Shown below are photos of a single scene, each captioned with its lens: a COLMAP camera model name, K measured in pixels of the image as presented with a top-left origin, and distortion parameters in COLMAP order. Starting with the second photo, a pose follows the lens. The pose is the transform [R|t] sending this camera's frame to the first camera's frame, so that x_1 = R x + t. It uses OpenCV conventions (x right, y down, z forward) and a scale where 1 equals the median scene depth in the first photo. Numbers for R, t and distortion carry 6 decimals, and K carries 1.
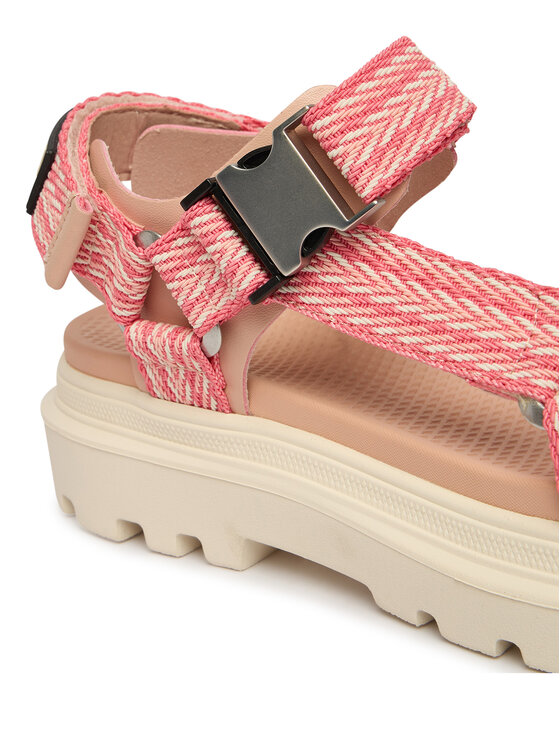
lens RADIAL K [[1483.9, 0, 277.6], [0, 1483.9, 371.1], [0, 0, 1]] dist [-0.078449, 0.000000]
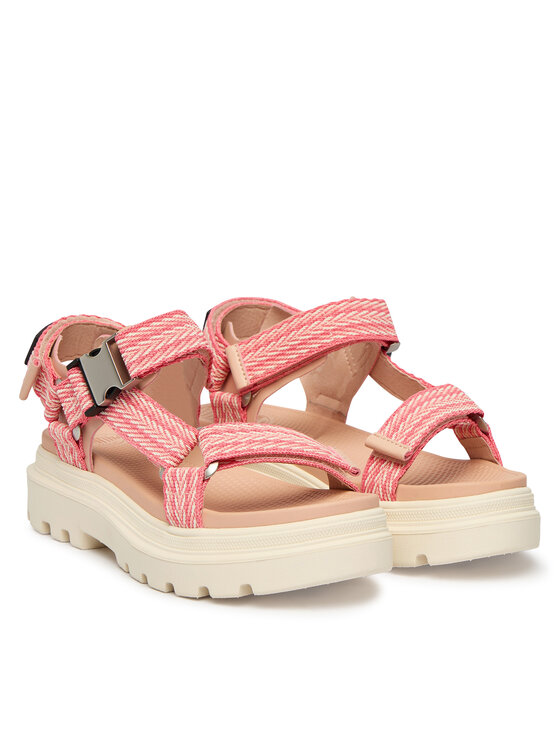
lens RADIAL K [[2224.2, 0, 280.1], [0, 2224.2, 372.4], [0, 0, 1]] dist [-0.636134, 0.000000]
pose [[0.944289, 0.156377, -0.289592, 1.207657], [-0.197938, 0.972828, -0.120111, 0.232076], [0.262941, 0.170741, 0.949584, -2.092689]]
